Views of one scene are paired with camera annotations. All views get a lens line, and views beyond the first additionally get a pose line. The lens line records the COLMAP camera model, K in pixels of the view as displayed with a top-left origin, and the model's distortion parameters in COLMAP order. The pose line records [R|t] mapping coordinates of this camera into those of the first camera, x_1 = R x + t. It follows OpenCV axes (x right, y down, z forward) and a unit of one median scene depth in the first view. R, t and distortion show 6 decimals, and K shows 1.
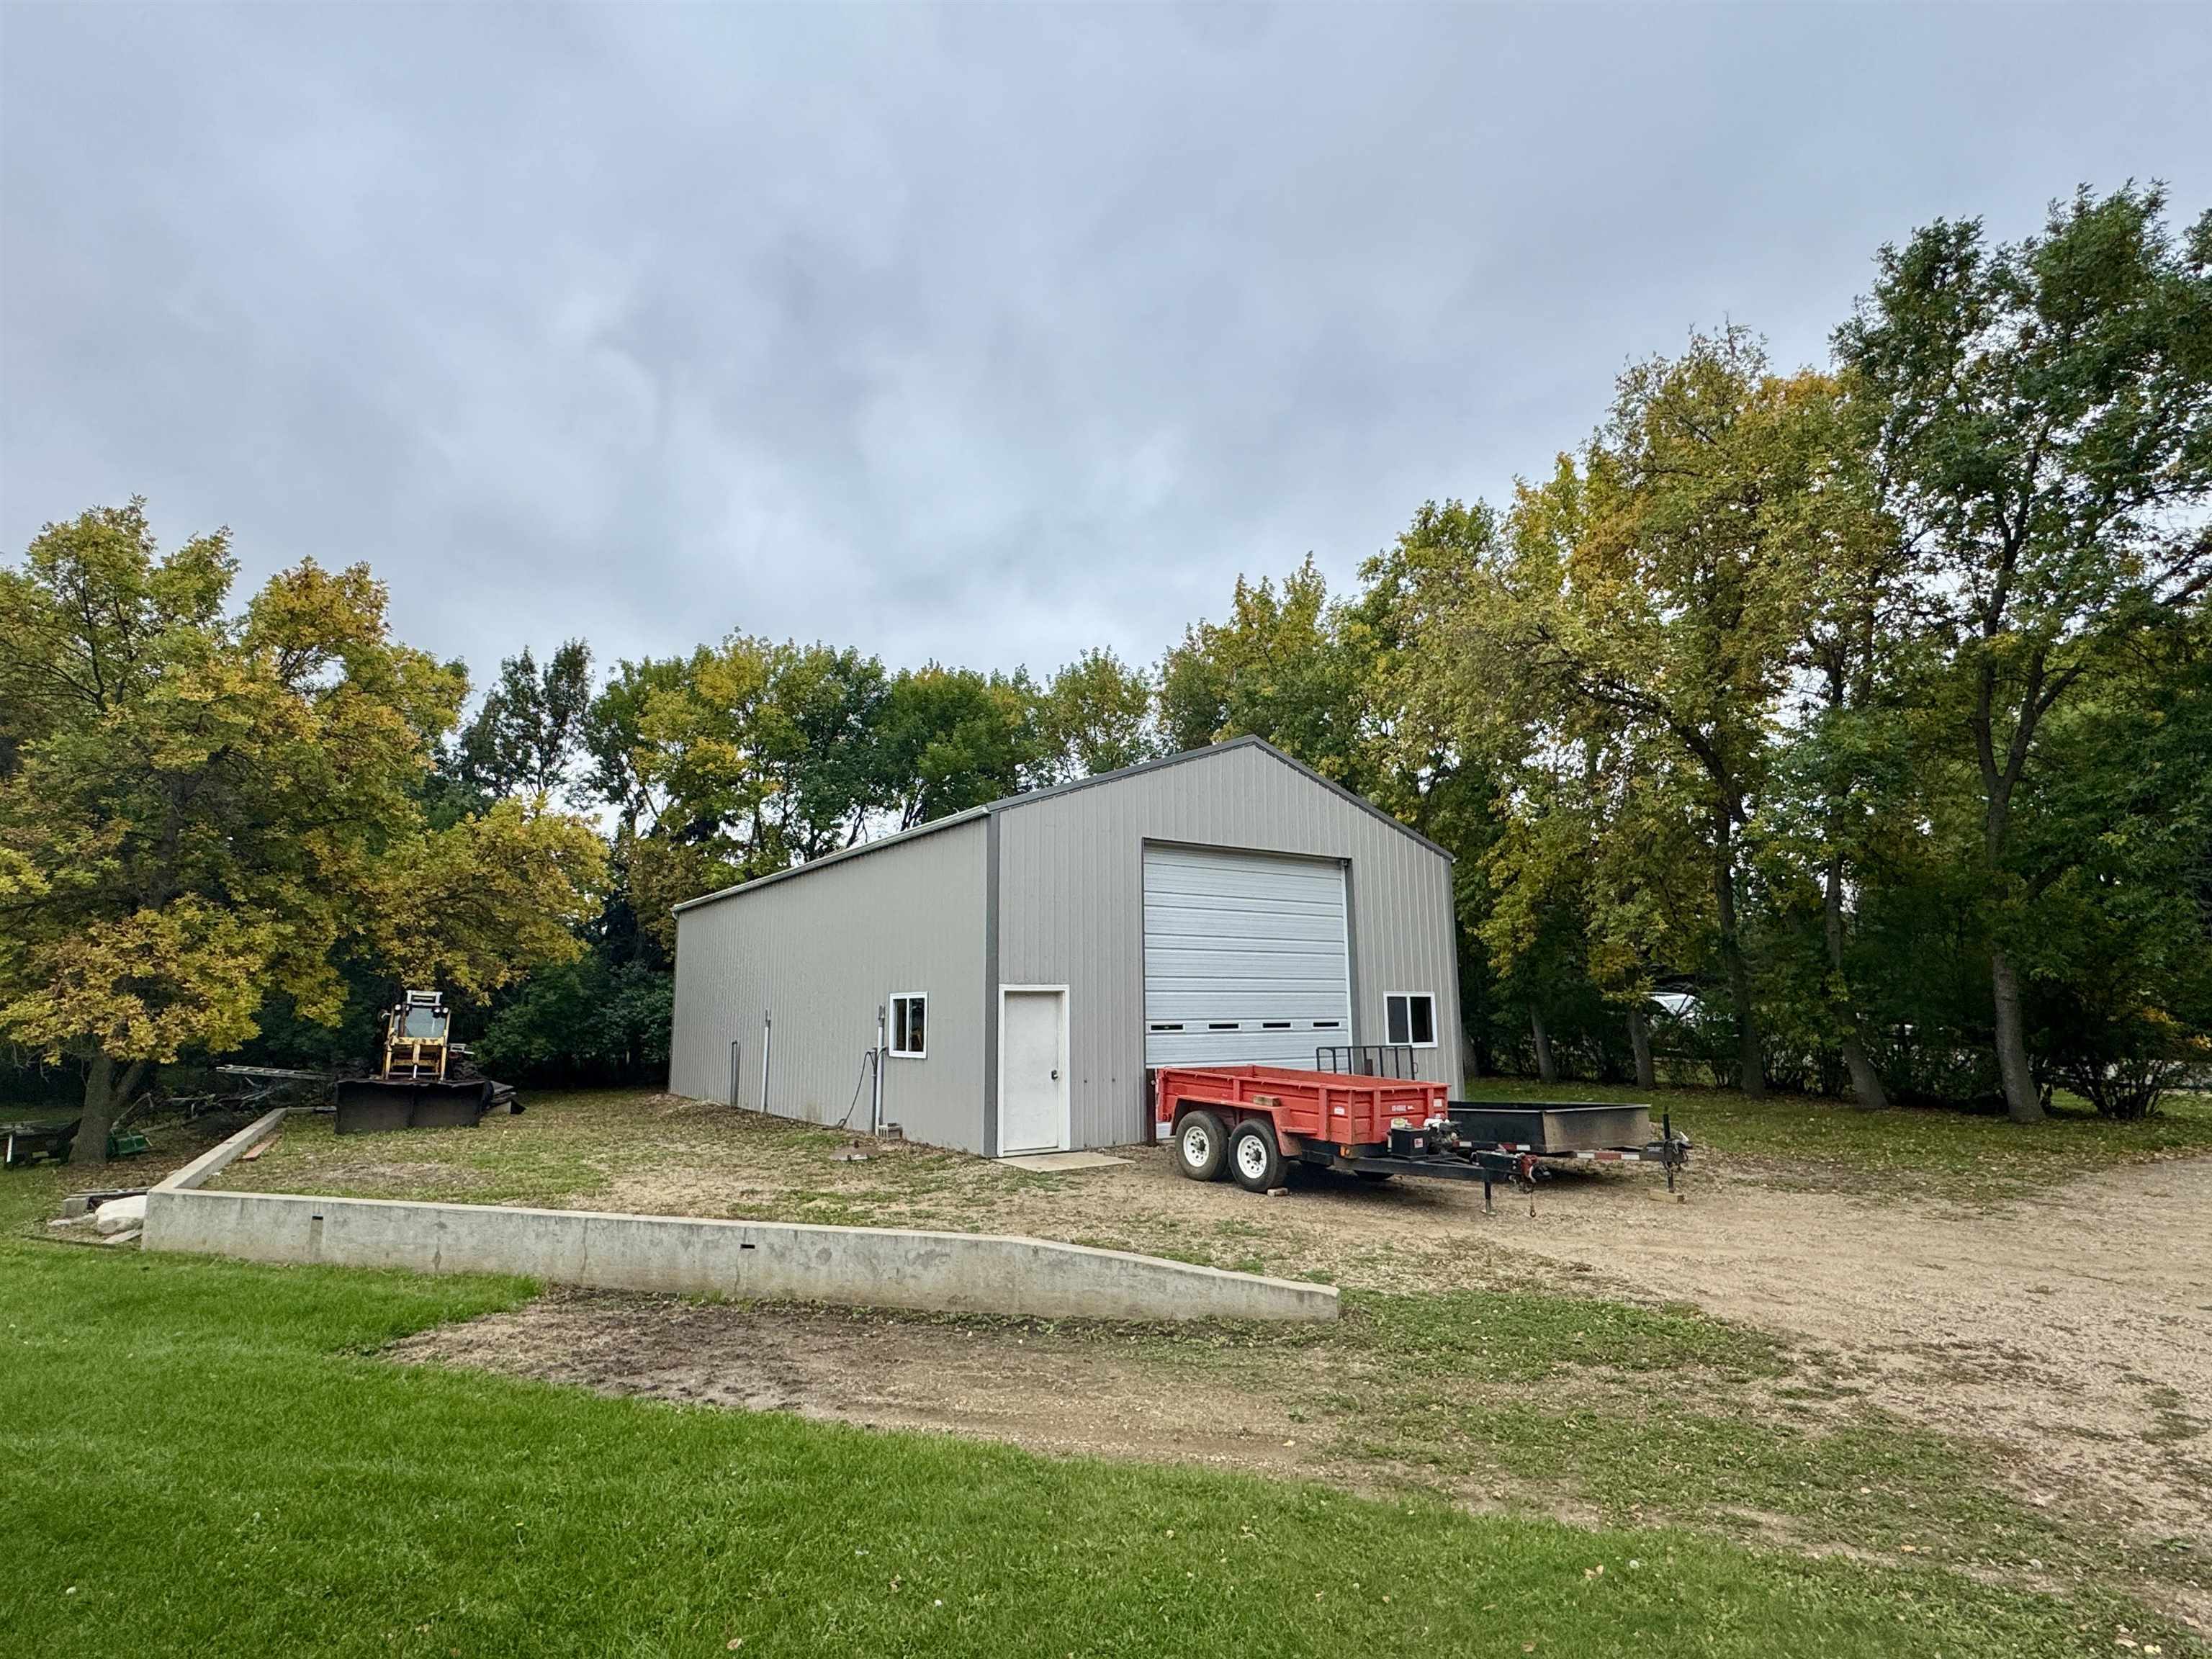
lens RADIAL K [[1148.6, 0, 1111.6], [0, 1148.6, 831.0], [0, 0, 1]] dist [-0.002458, -0.000427]
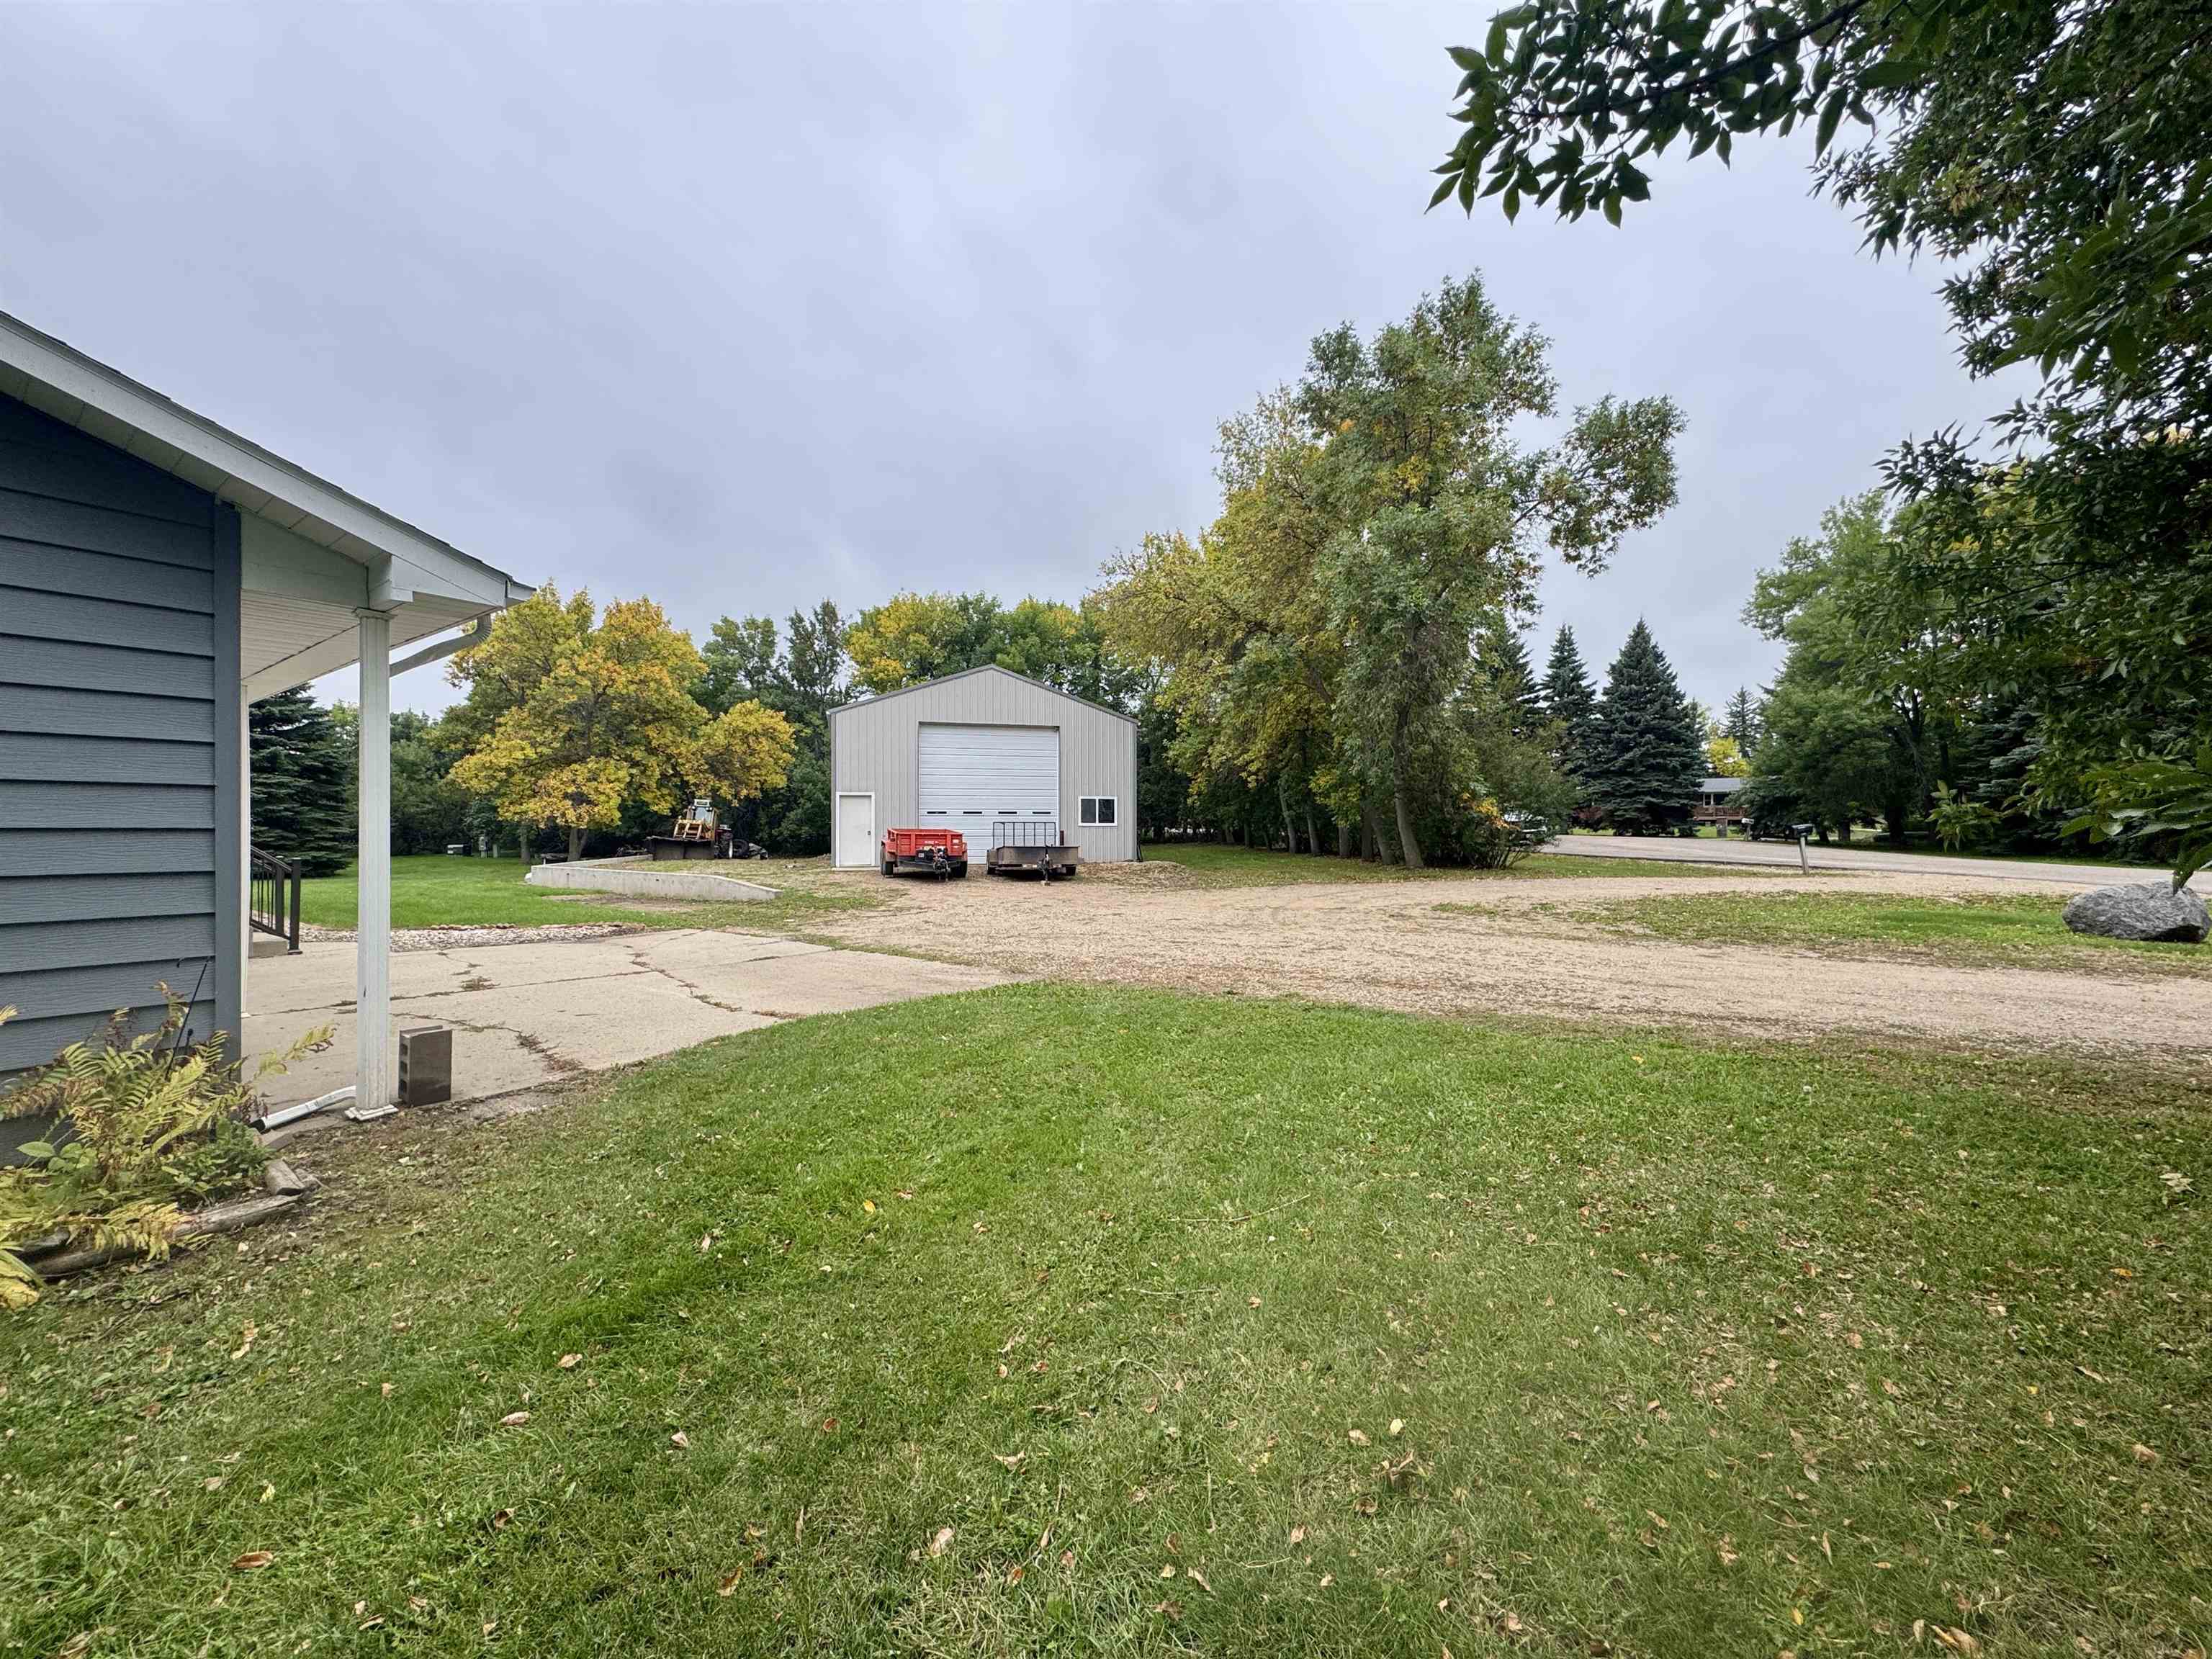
lens RADIAL K [[884.0, 0, 1103.8], [0, 884.0, 830.9], [0, 0, 1]] dist [-0.004568, 0.001361]
pose [[0.948057, 0.007328, -0.318015, 0.720371], [0.044292, 0.986955, 0.154784, -0.026180], [0.315001, -0.160830, 0.935365, -0.348192]]
